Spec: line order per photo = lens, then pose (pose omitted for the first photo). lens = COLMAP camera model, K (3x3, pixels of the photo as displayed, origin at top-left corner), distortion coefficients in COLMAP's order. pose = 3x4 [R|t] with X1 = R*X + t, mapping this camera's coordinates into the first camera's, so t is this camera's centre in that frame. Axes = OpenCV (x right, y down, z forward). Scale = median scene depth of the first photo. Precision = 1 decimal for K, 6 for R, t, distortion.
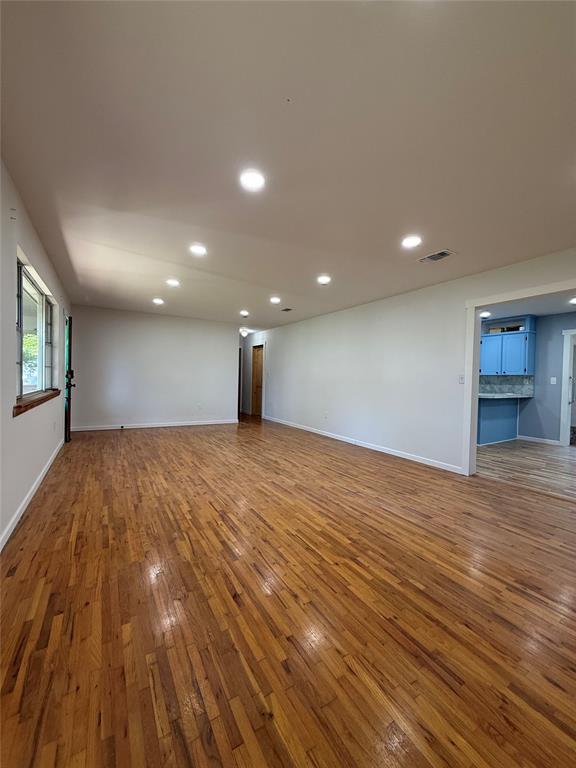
lens RADIAL K [[305.6, 0, 288.7], [0, 305.6, 381.8], [0, 0, 1]] dist [0.000310, -0.000043]
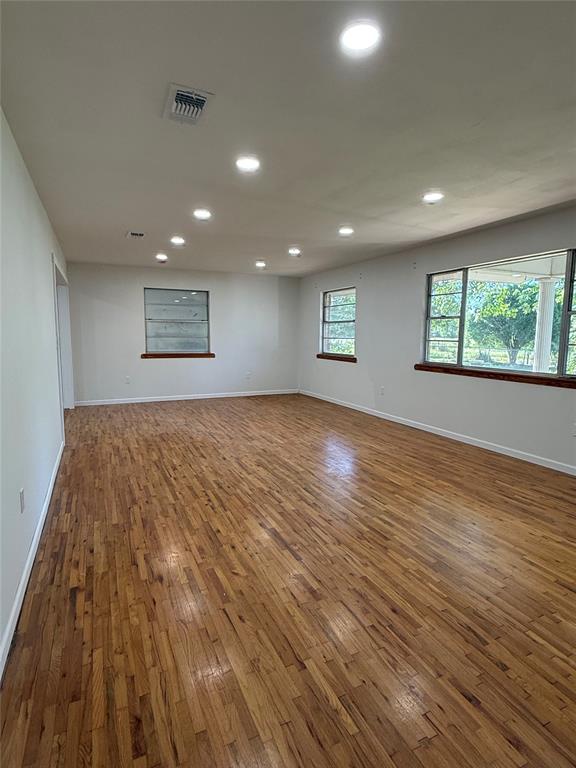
lens RADIAL K [[406.3, 0, 288.0], [0, 406.3, 384.0], [0, 0, 1]] dist [-0.000146, -0.000009]
pose [[-0.993719, -0.044399, 0.102718, -0.212181], [-0.030017, 0.990041, 0.137544, -0.070004], [-0.107802, 0.133597, -0.985155, 2.042357]]
